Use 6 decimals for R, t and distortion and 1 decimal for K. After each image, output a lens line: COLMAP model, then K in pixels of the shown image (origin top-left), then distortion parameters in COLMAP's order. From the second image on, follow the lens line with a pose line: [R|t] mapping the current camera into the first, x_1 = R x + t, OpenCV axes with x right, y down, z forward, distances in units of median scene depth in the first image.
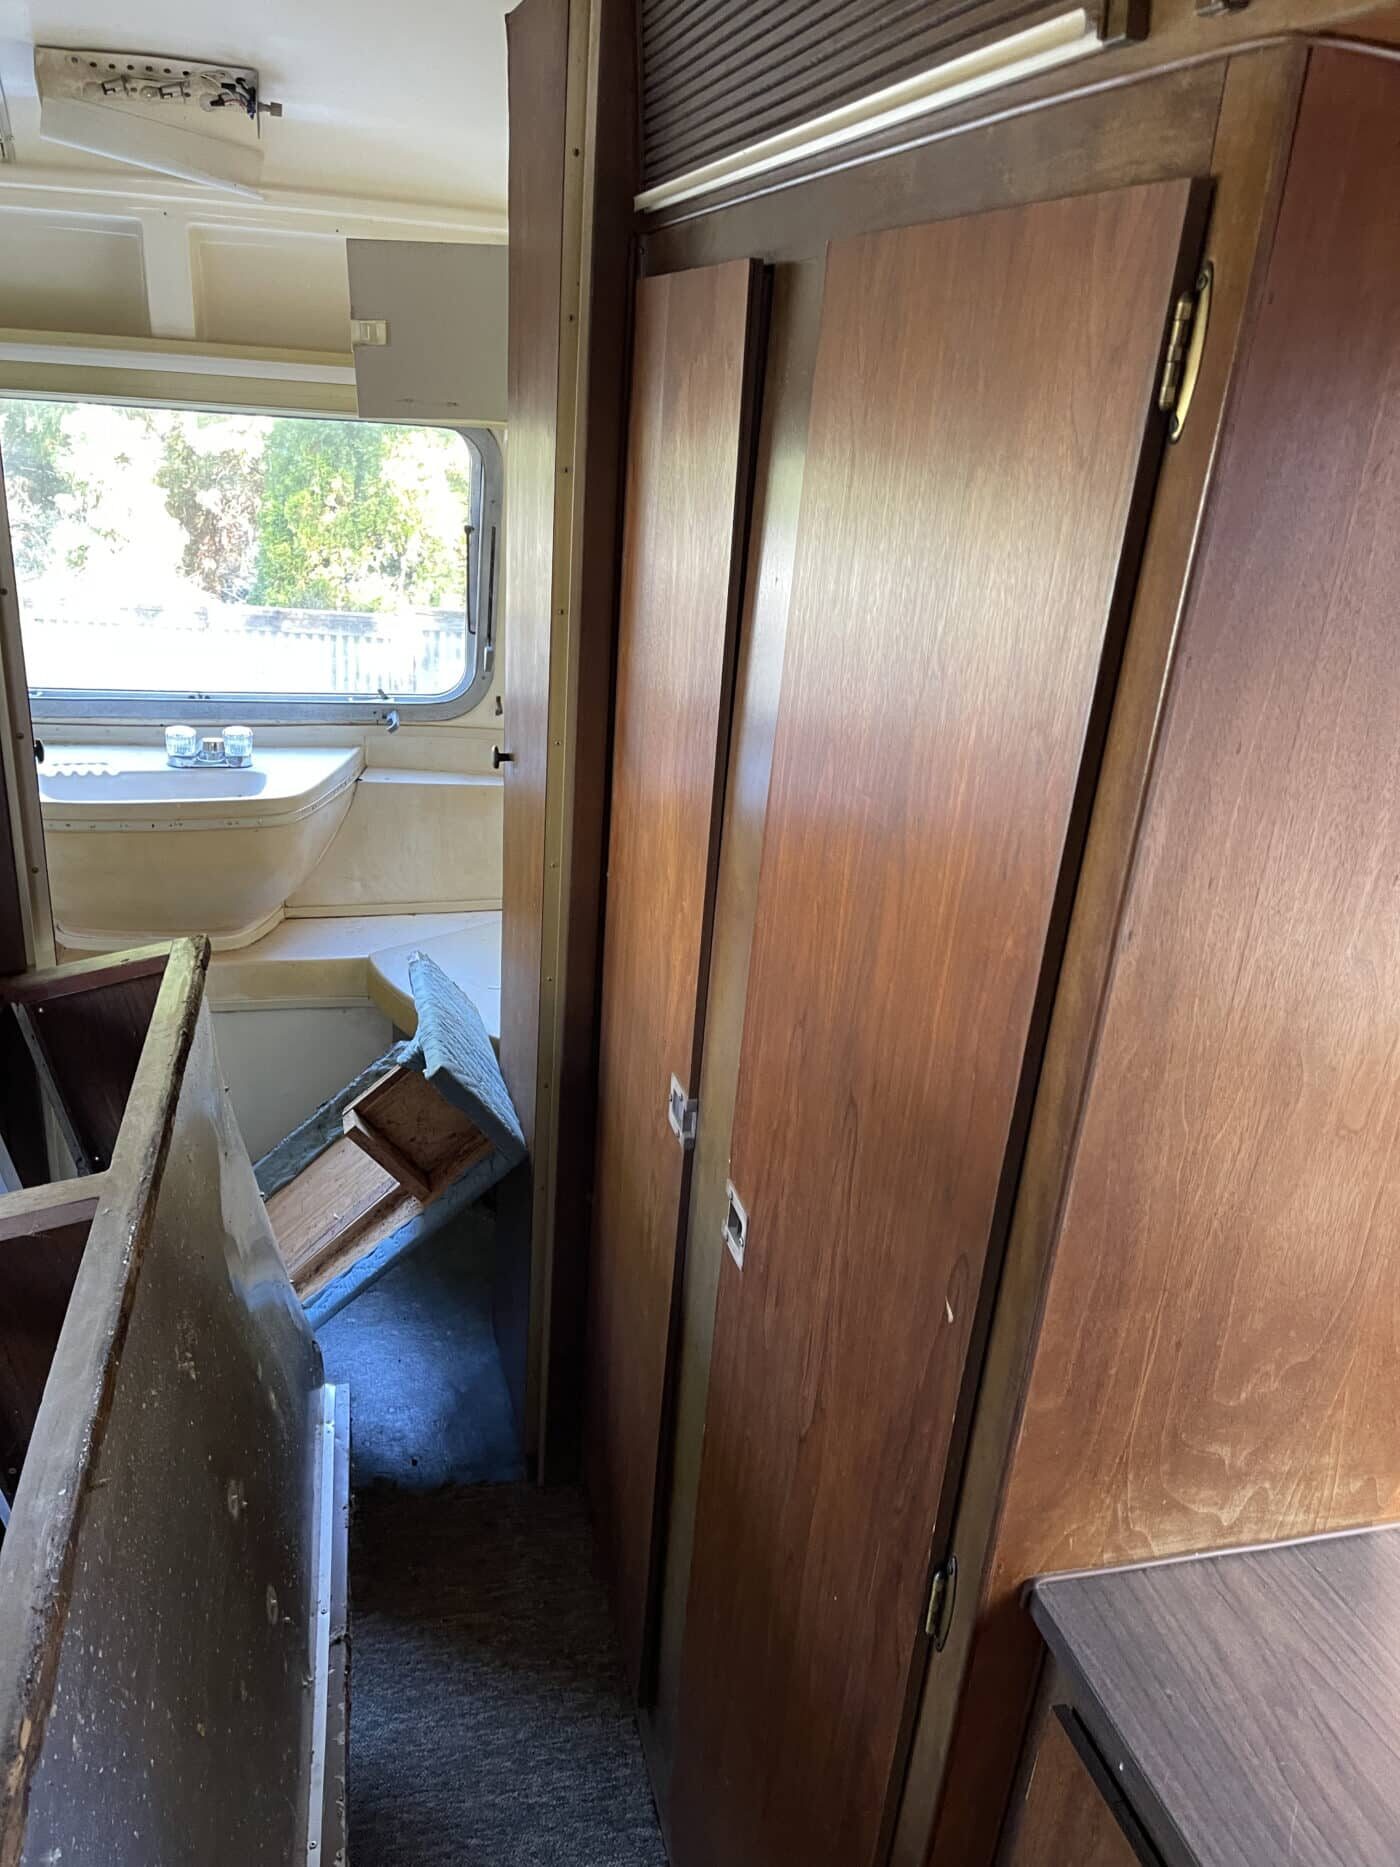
lens RADIAL K [[1409.7, 0, 665.9], [0, 1409.7, 923.0], [0, 0, 1]] dist [0.063296, -0.091263]
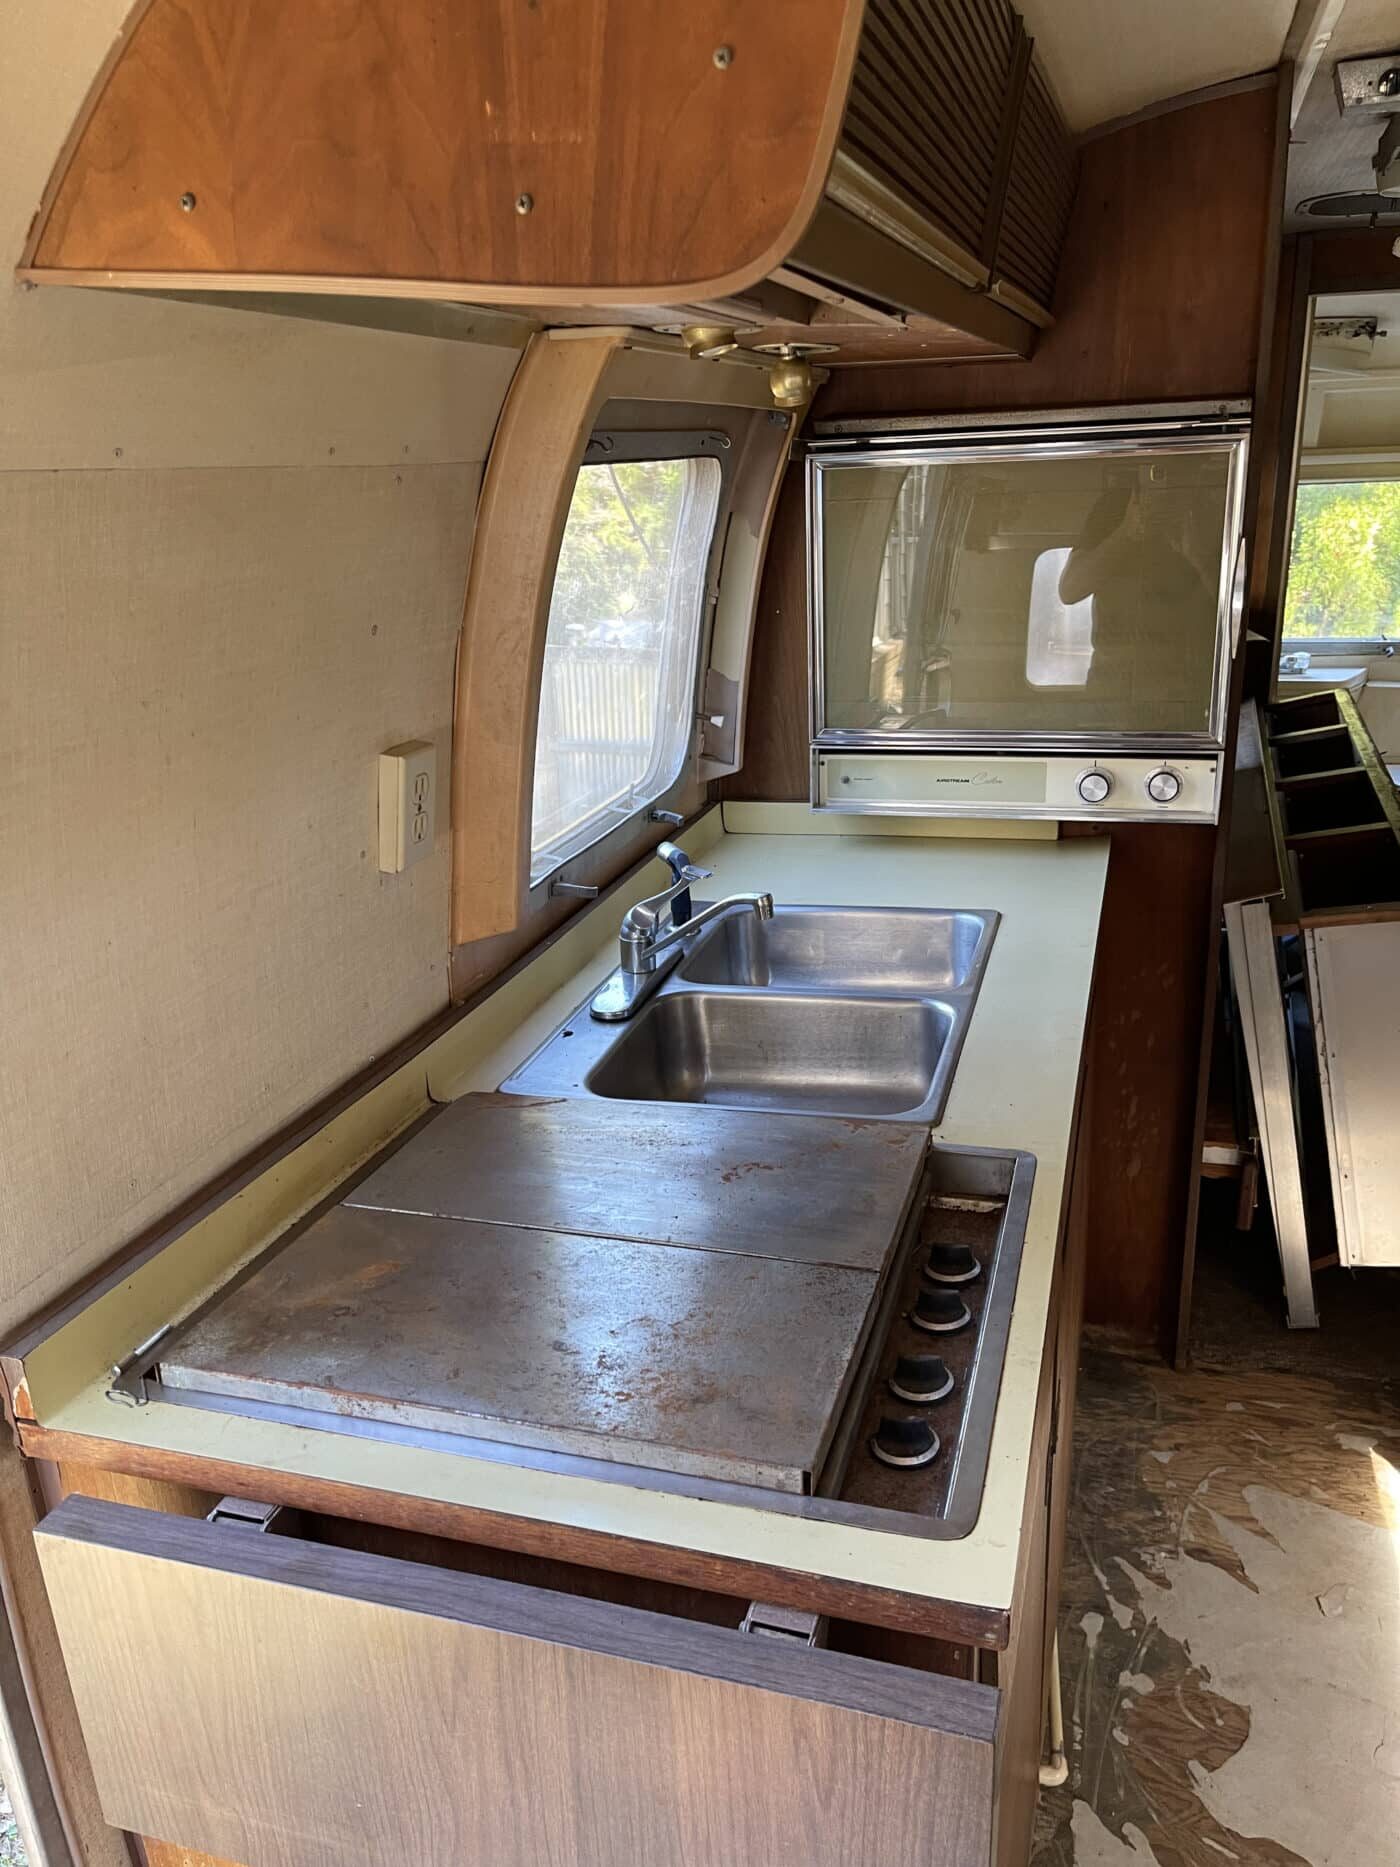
lens RADIAL K [[1409.7, 0, 735.4], [0, 1409.7, 951.6], [0, 0, 1]] dist [0.063296, -0.091263]
pose [[0.866435, 0.077282, -0.493273, 0.005574], [-0.101158, 0.994630, -0.021854, 1.263118], [0.488935, 0.068834, 0.869600, -3.268897]]
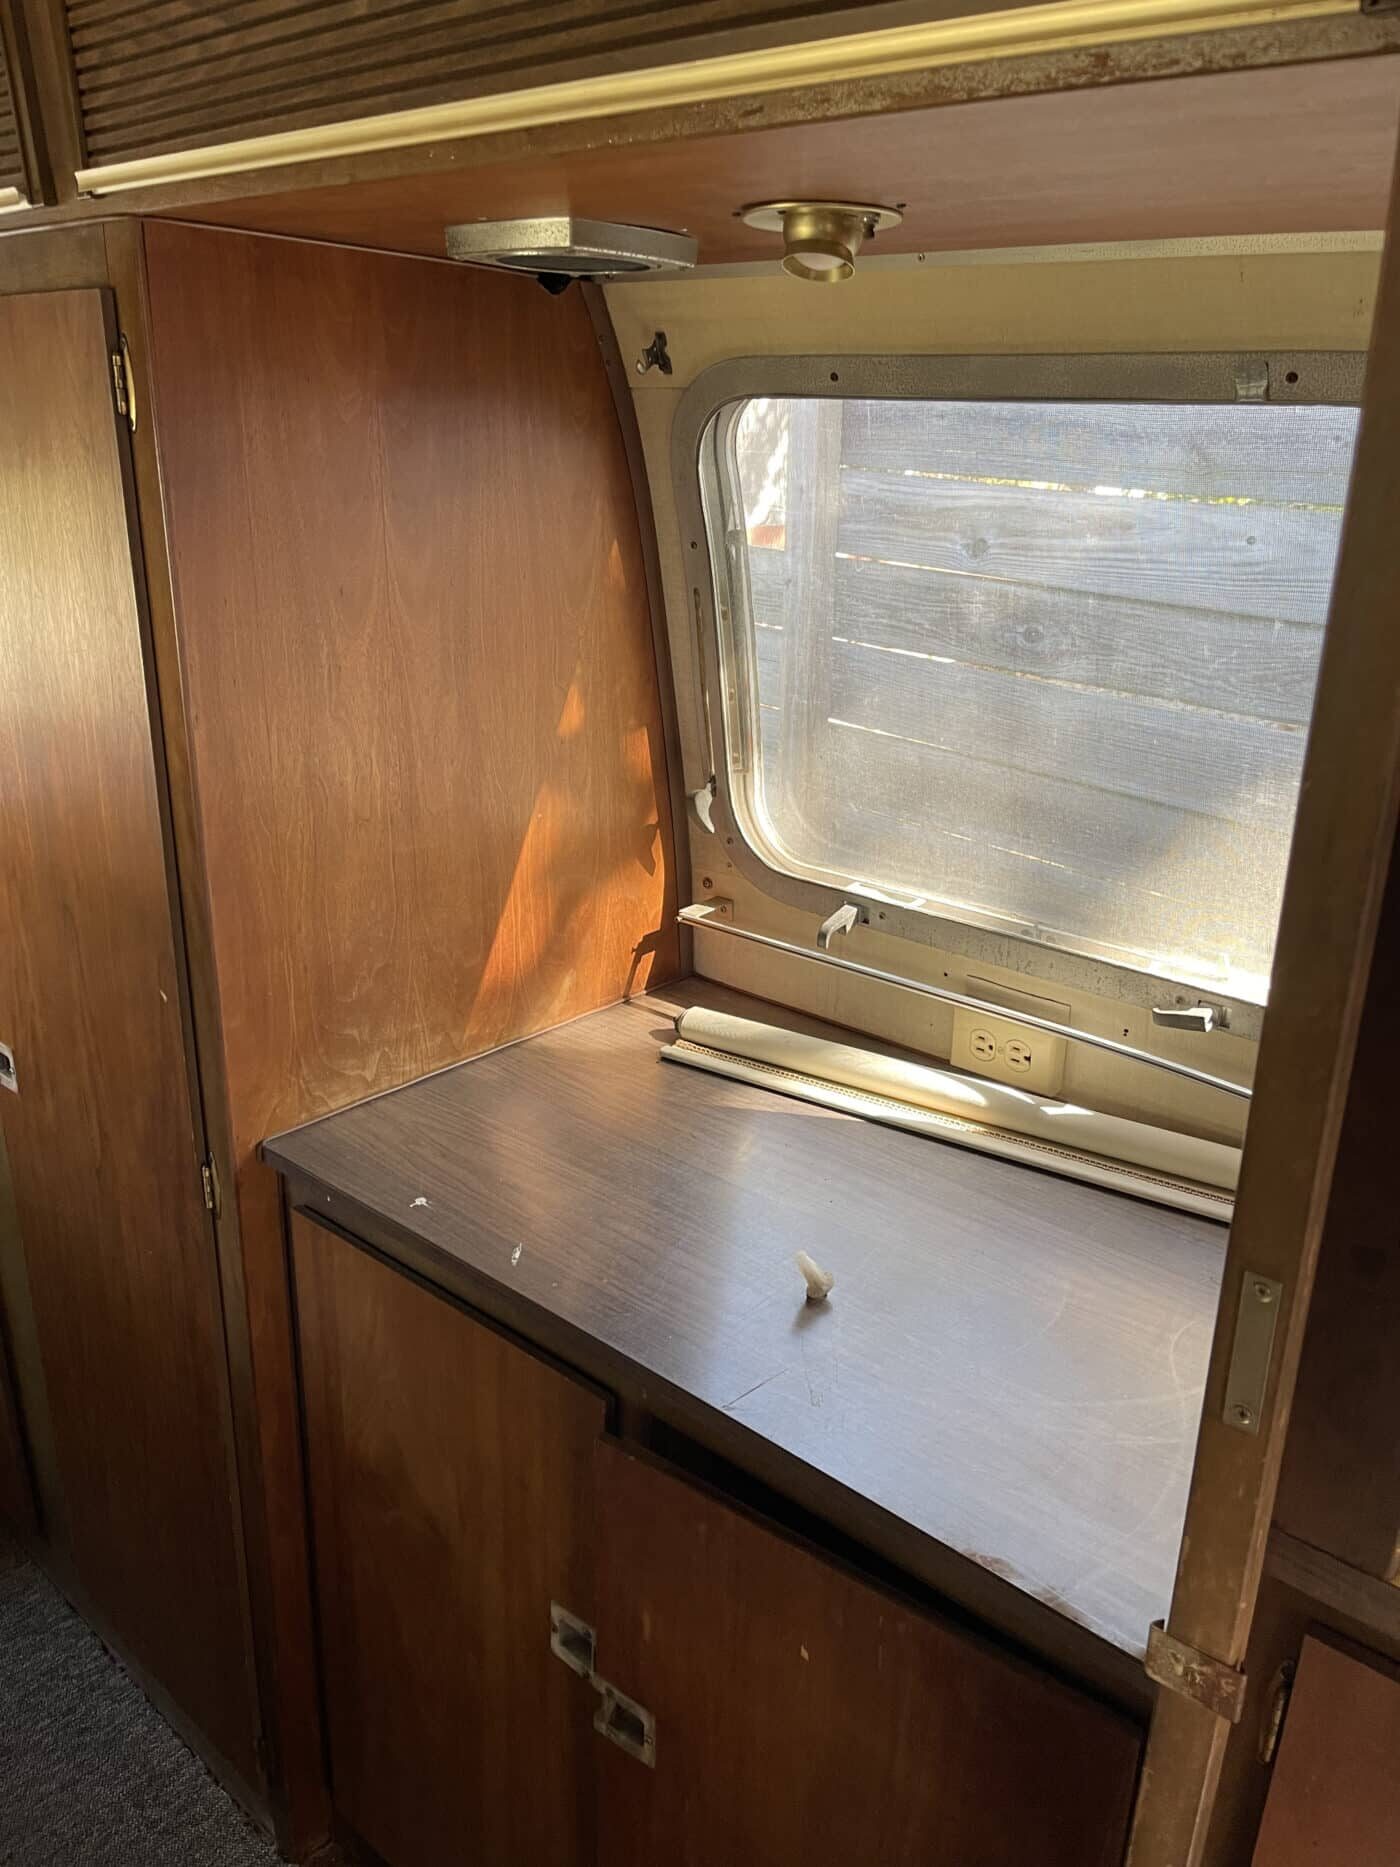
lens RADIAL K [[1409.7, 0, 707.1], [0, 1409.7, 932.1], [0, 0, 1]] dist [0.063296, -0.091263]
pose [[0.816520, -0.247255, 0.521689, -0.113469], [0.244755, 0.966674, 0.075078, 0.242536], [-0.522867, 0.066383, 0.849826, -0.668282]]
